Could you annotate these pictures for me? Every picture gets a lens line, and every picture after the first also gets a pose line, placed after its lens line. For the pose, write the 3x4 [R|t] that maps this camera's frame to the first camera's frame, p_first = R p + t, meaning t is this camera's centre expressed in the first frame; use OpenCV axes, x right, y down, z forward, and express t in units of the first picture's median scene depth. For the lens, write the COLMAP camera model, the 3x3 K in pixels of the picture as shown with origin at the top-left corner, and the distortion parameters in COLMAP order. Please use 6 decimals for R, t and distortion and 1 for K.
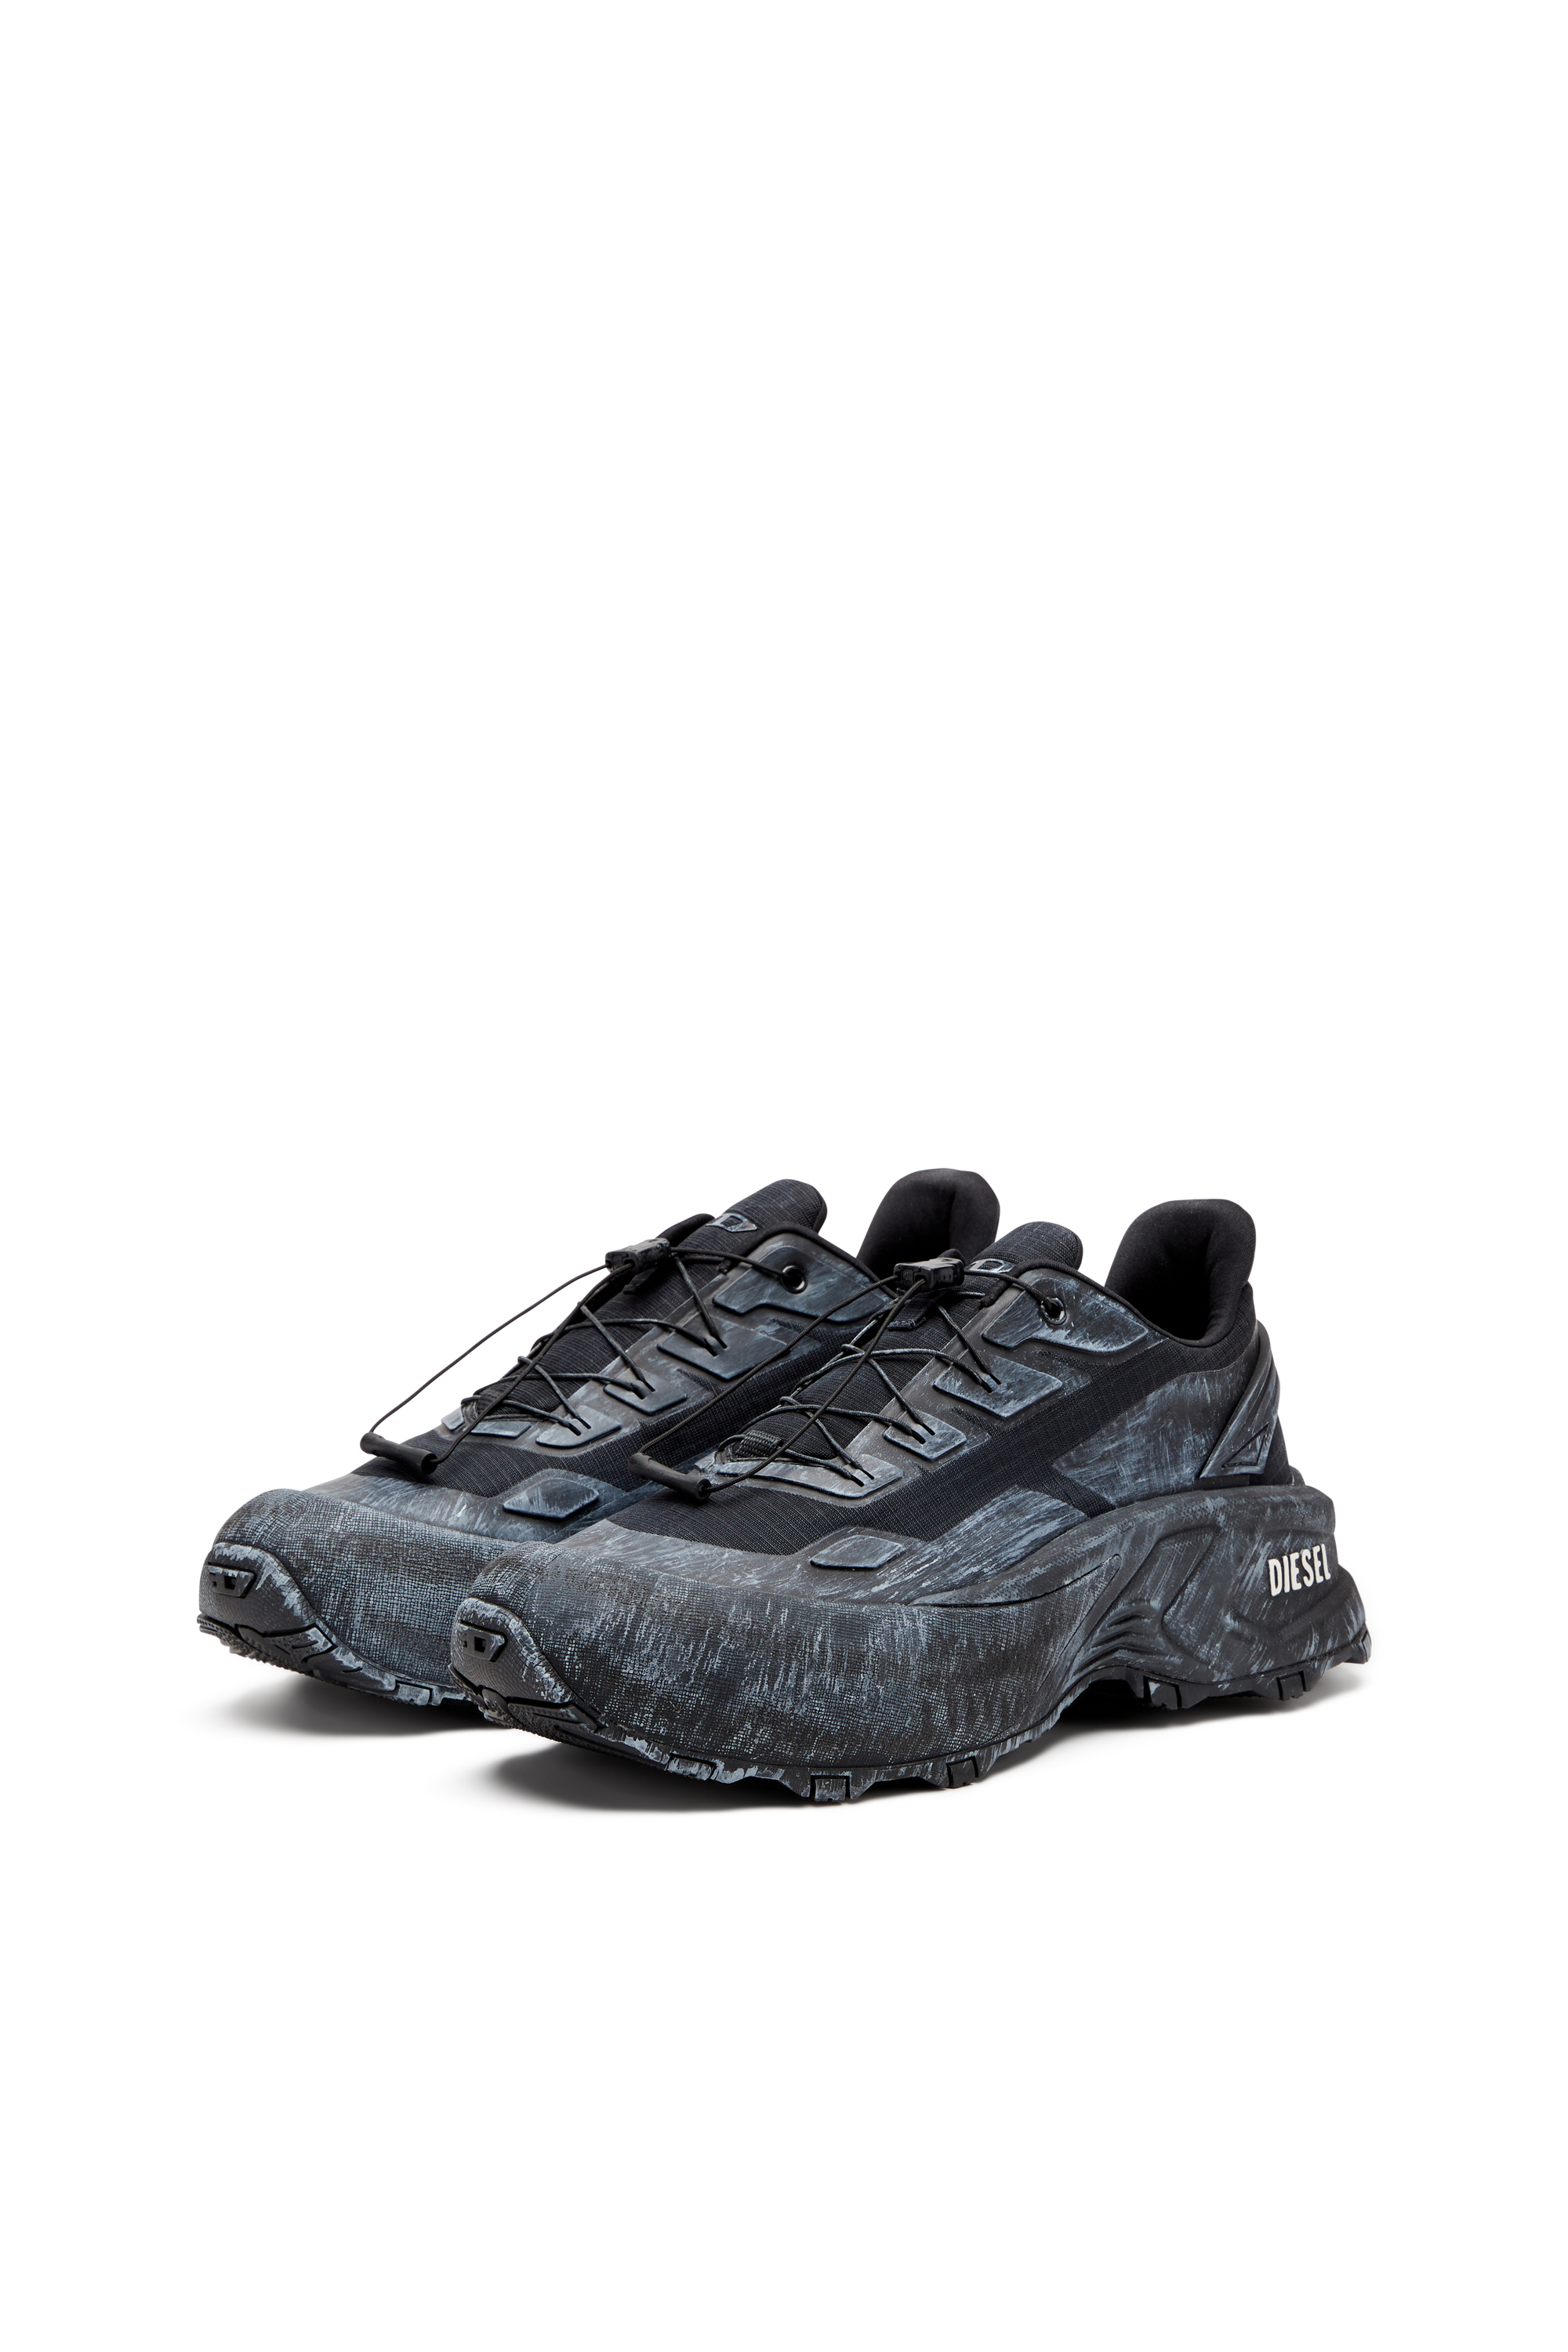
lens RADIAL K [[5906.8, 0, 784.2], [0, 5906.8, 1175.0], [0, 0, 1]] dist [-0.276649, 0.000000]
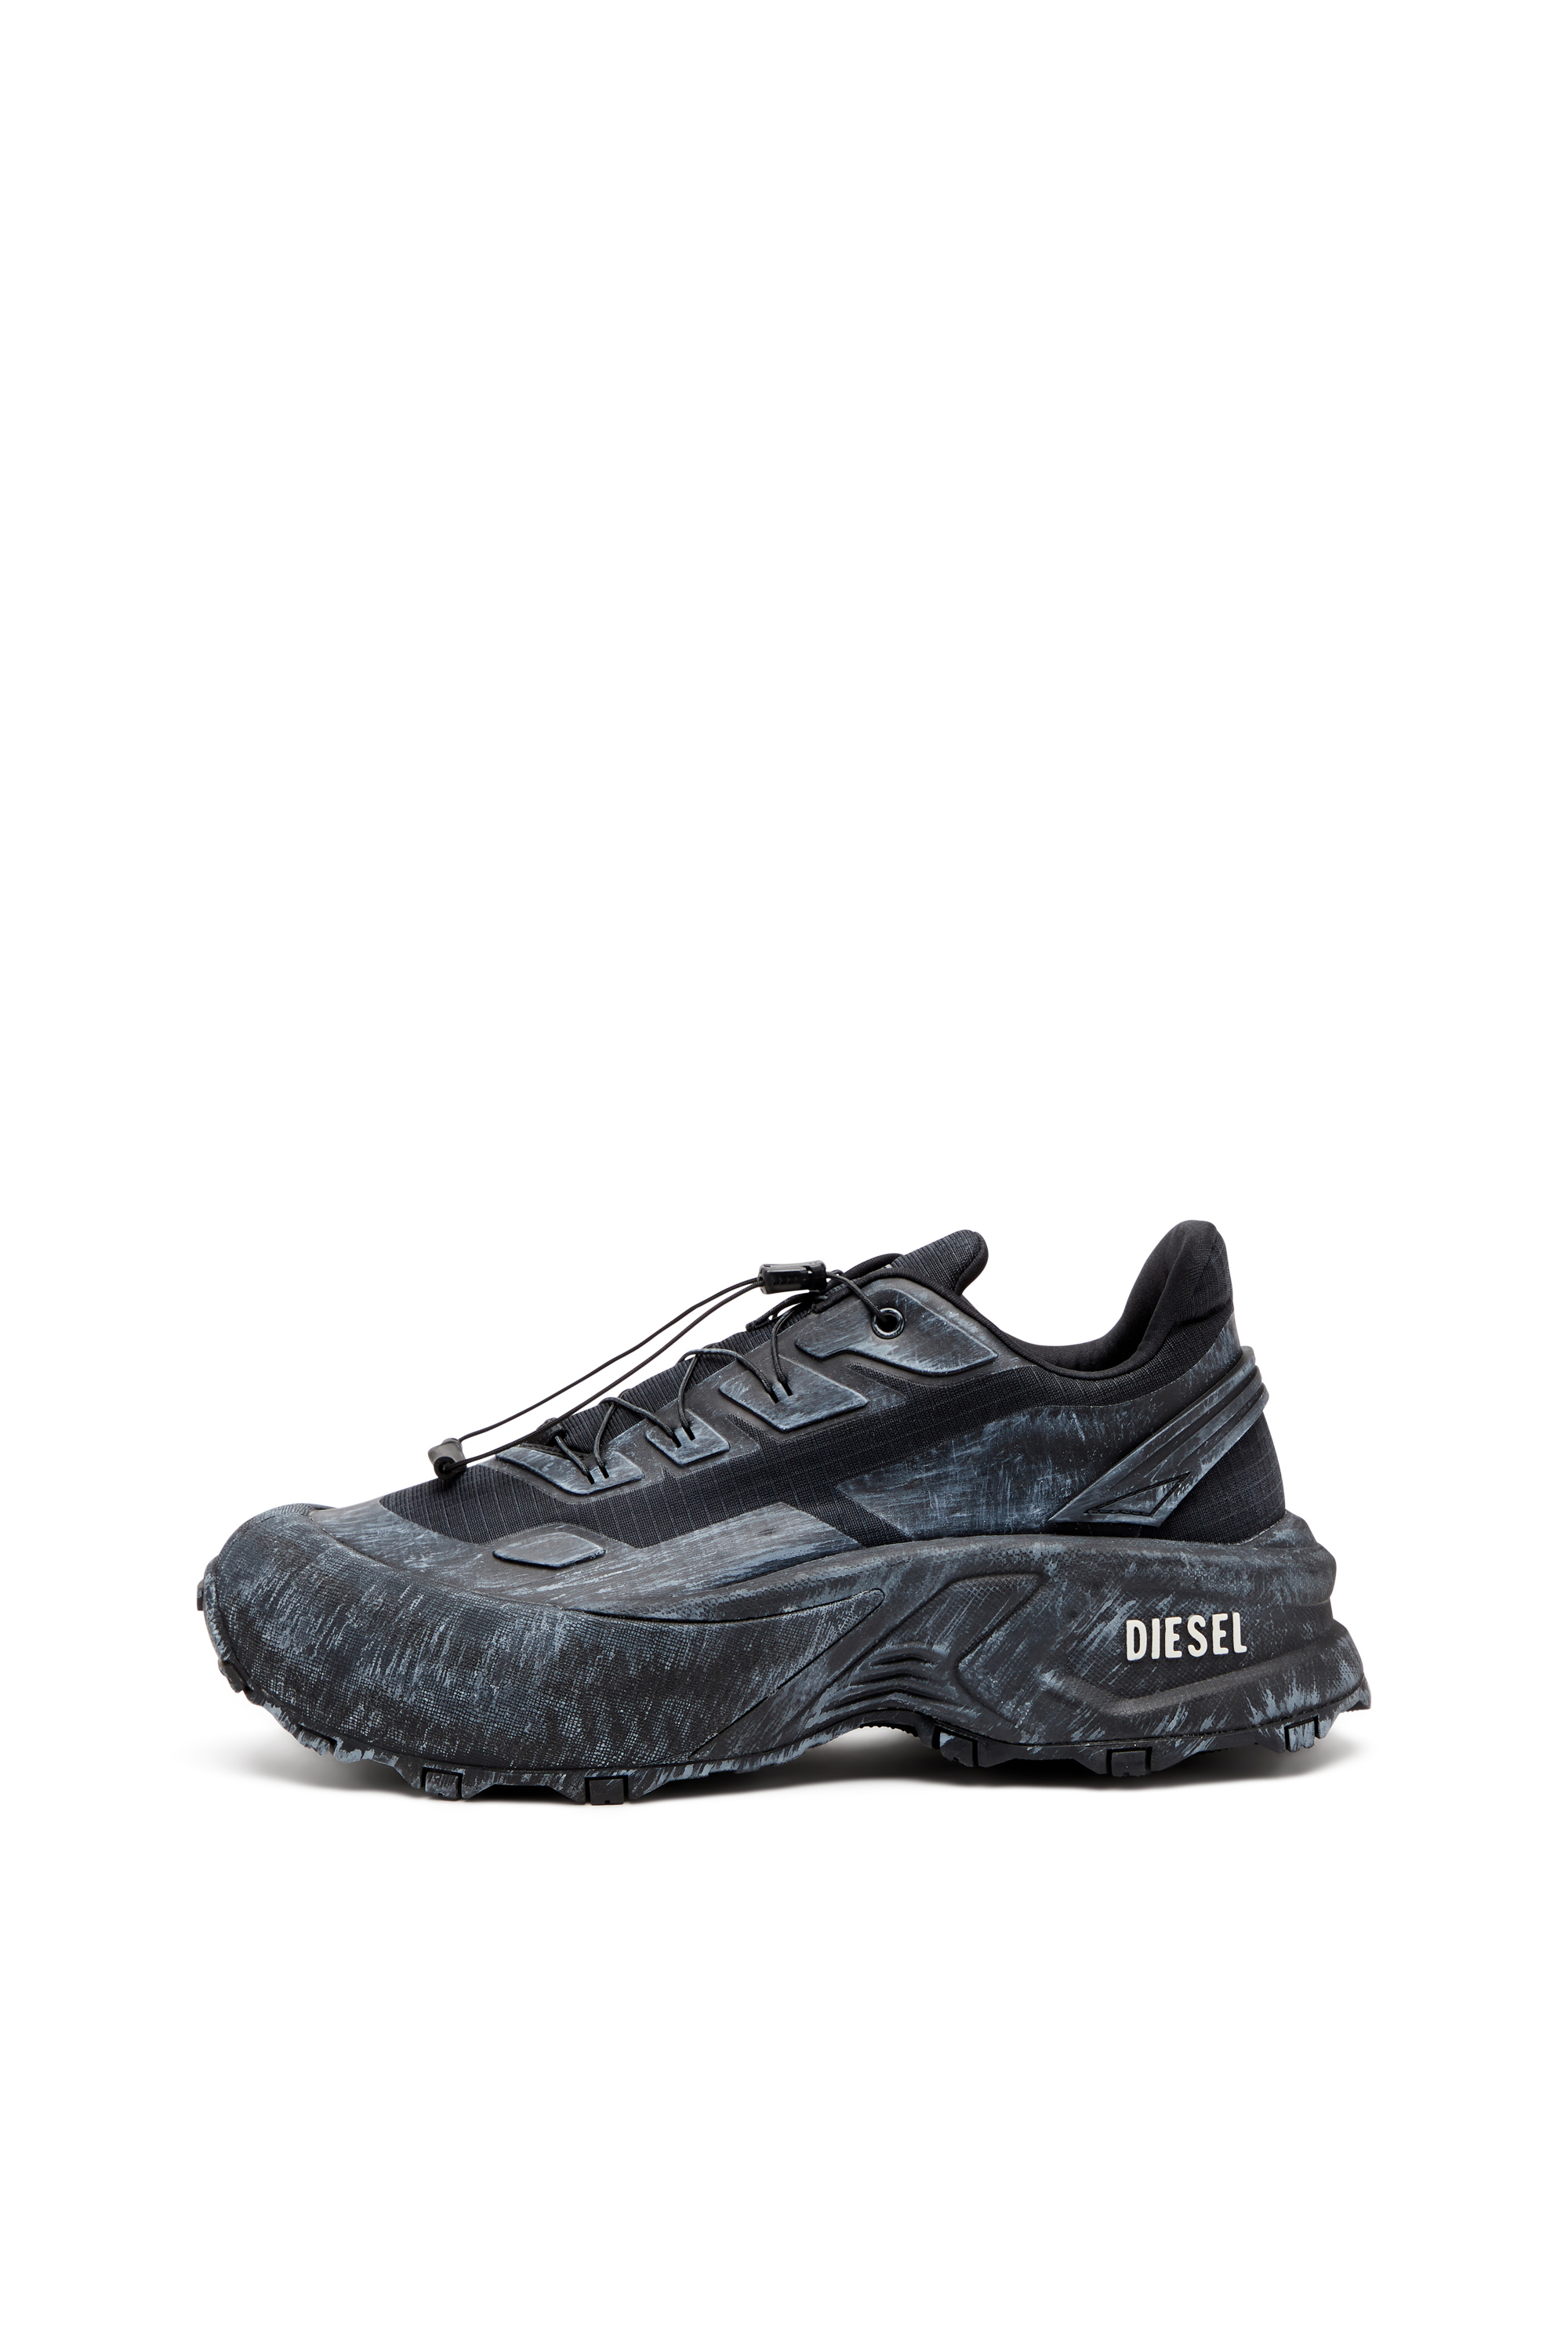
lens RADIAL K [[5906.8, 0, 784.0], [0, 5906.8, 1176.2], [0, 0, 1]] dist [-0.276649, 0.000000]
pose [[0.728964, 0.060590, -0.681866, 0.681172], [-0.058947, 0.997931, 0.025656, -0.023610], [0.682010, 0.021492, 0.731027, 0.312268]]
